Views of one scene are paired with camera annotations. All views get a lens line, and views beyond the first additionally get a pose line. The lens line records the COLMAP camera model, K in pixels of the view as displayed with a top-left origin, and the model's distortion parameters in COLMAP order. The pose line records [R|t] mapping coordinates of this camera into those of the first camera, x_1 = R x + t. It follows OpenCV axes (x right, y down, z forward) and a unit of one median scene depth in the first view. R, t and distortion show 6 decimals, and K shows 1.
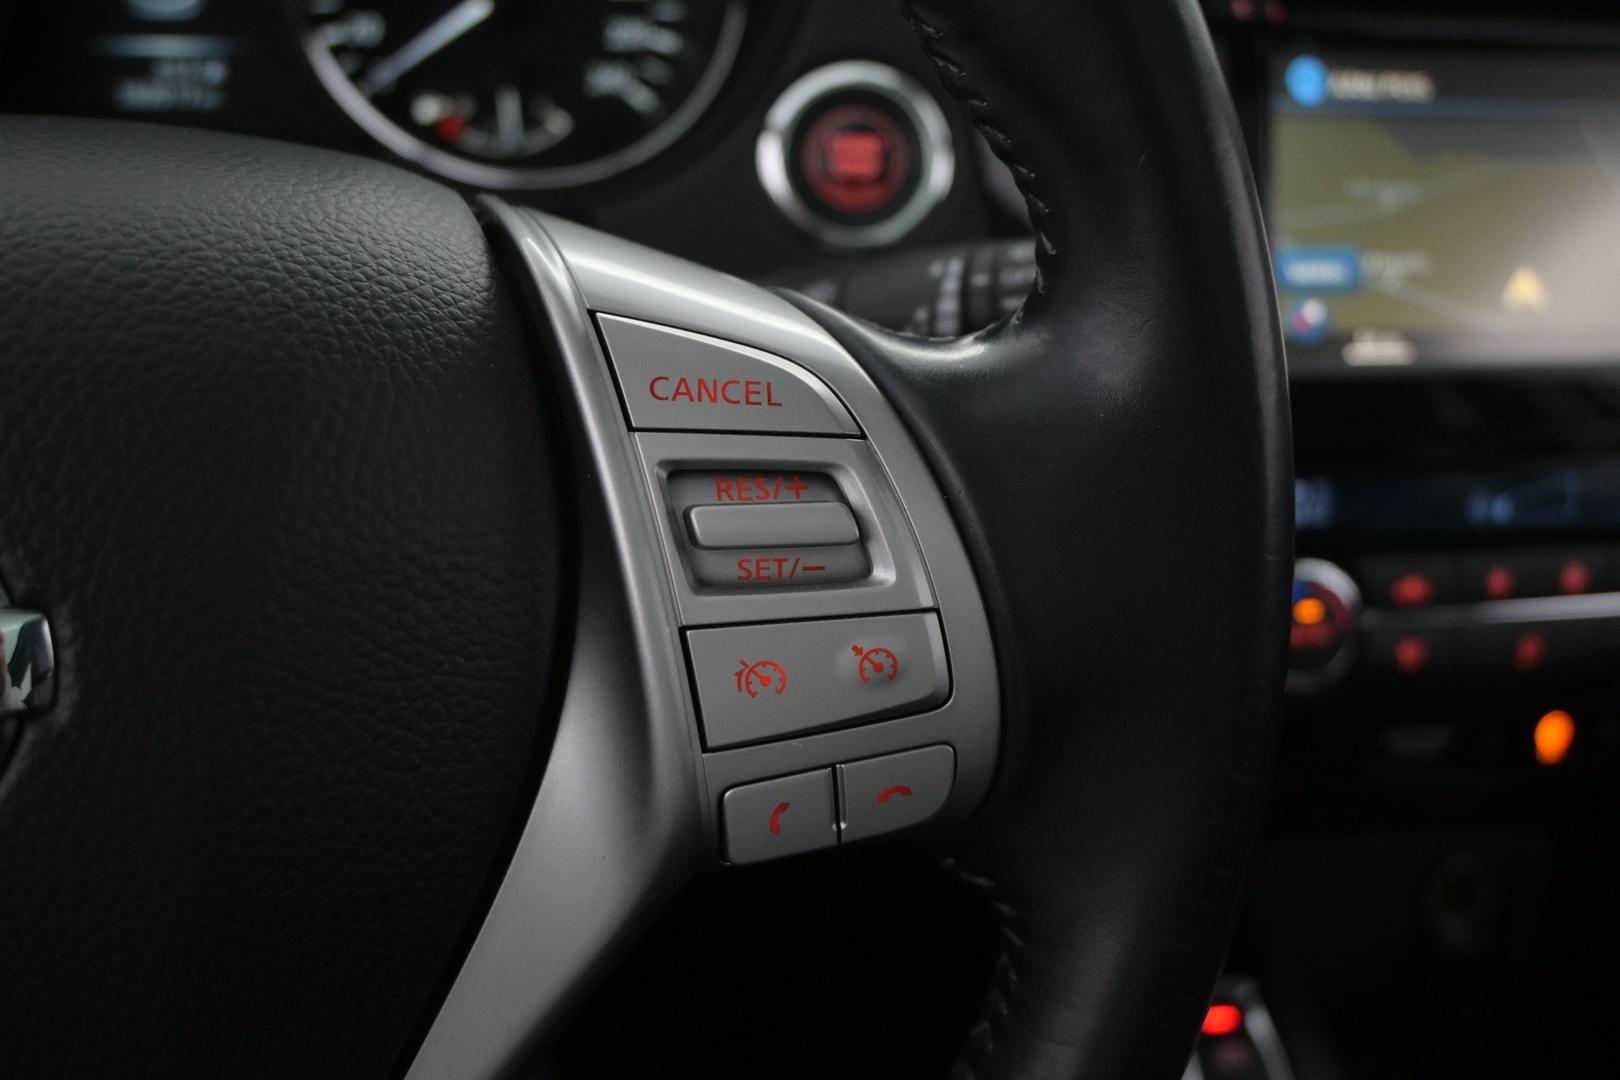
lens RADIAL K [[1745.2, 0, 809.2], [0, 1745.2, 525.1], [0, 0, 1]] dist [0.002485, 0.000000]
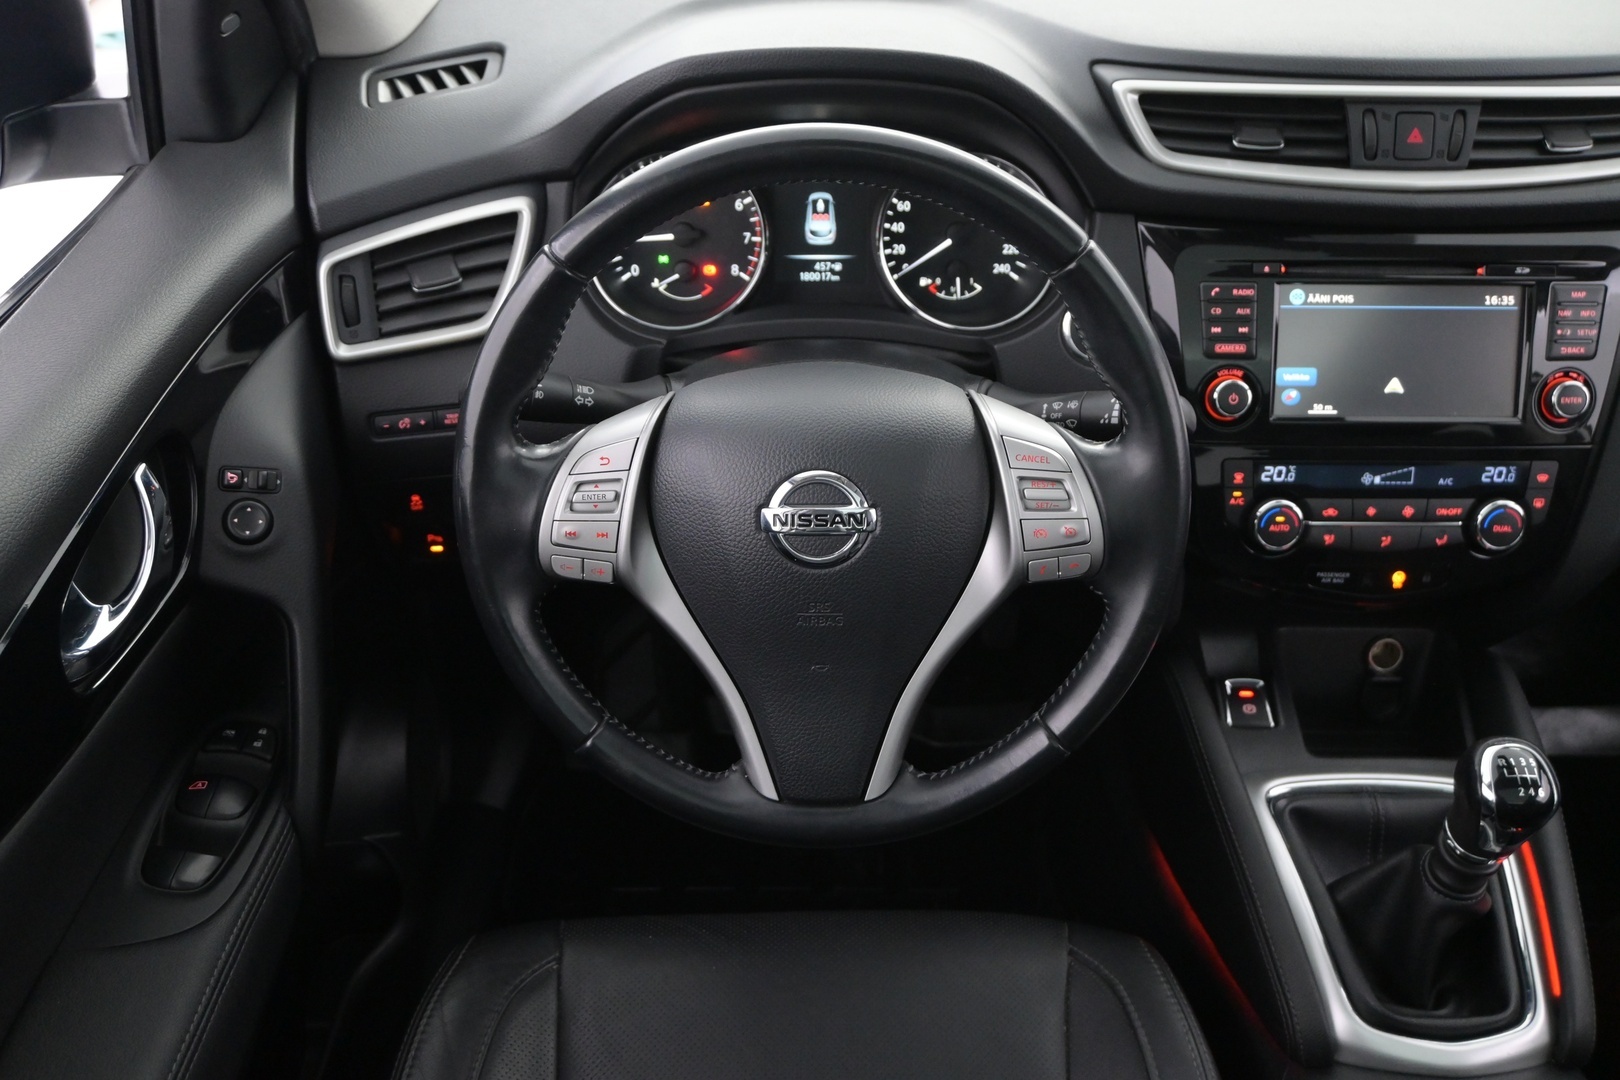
lens RADIAL K [[1443.0, 0, 814.6], [0, 1443.0, 535.8], [0, 0, 1]] dist [-0.013311, 0.021983]
pose [[0.976274, 0.064012, -0.206859, 0.131073], [-0.043616, 0.993858, 0.101701, -0.189223], [0.212098, -0.090265, 0.973071, -1.995660]]
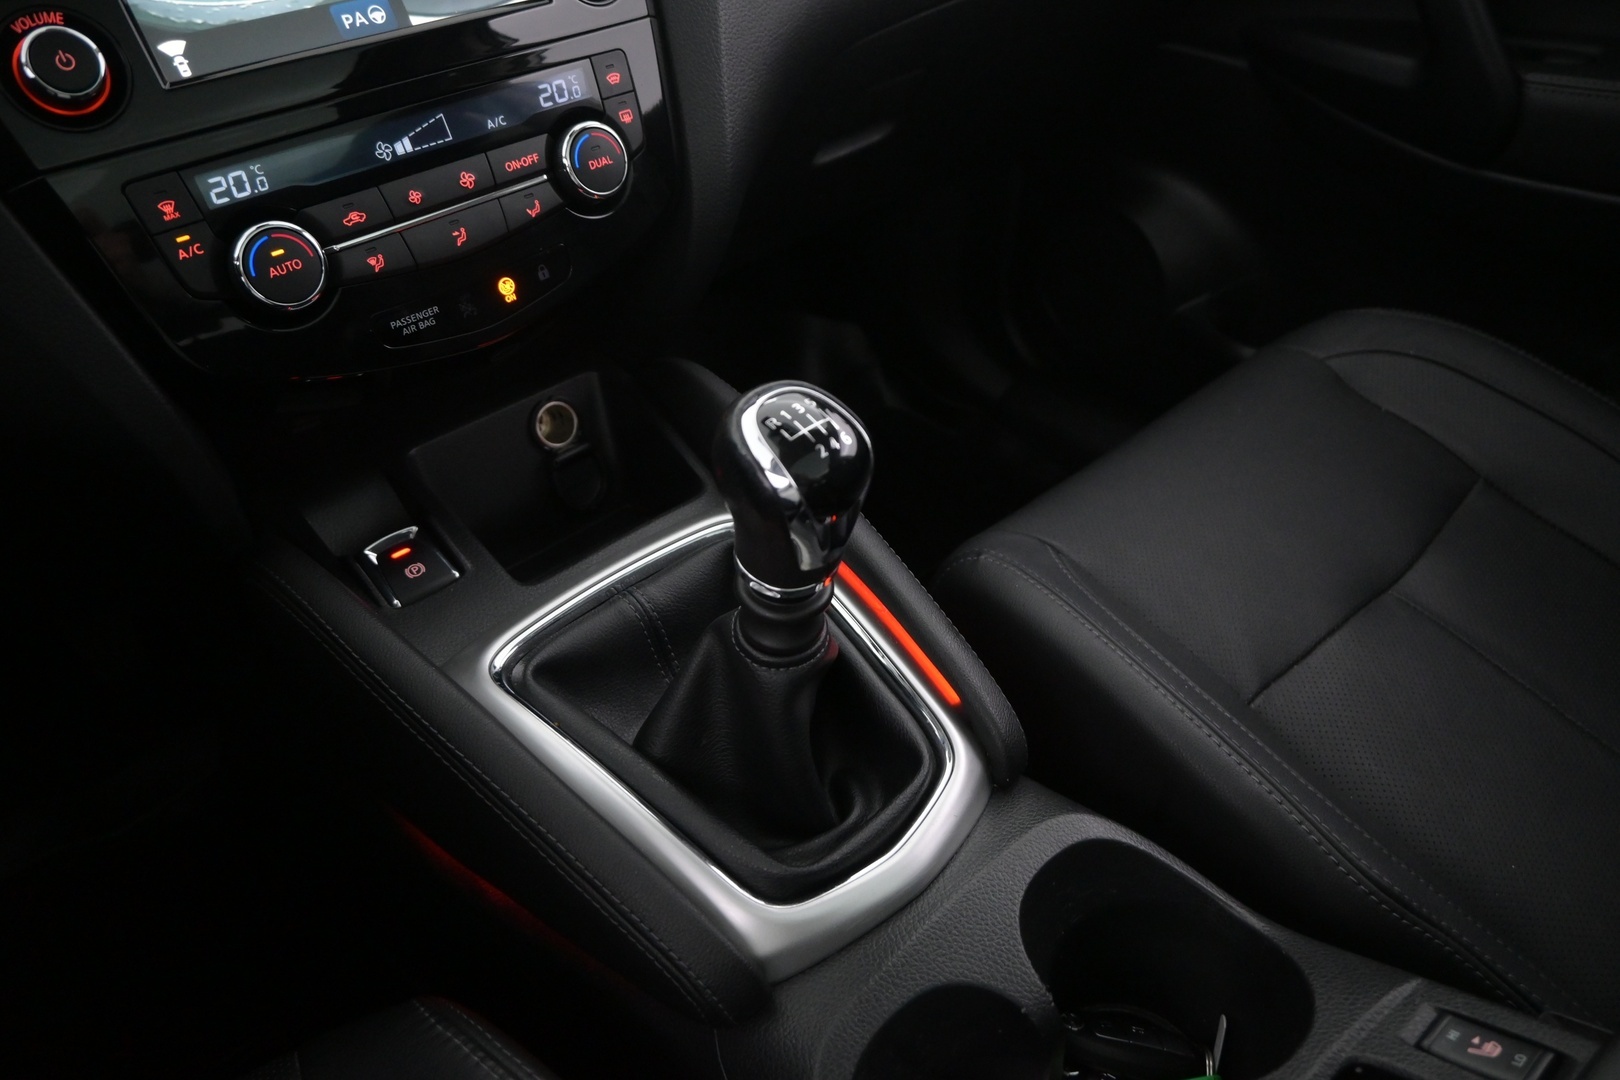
lens RADIAL K [[1115.6, 0, 811.5], [0, 1115.6, 538.0], [0, 0, 1]] dist [0.000298, -0.000793]
pose [[0.849226, -0.410482, 0.332144, 0.477037], [0.347126, 0.907996, 0.234621, 0.363941], [-0.397893, -0.083950, 0.913583, -0.030091]]
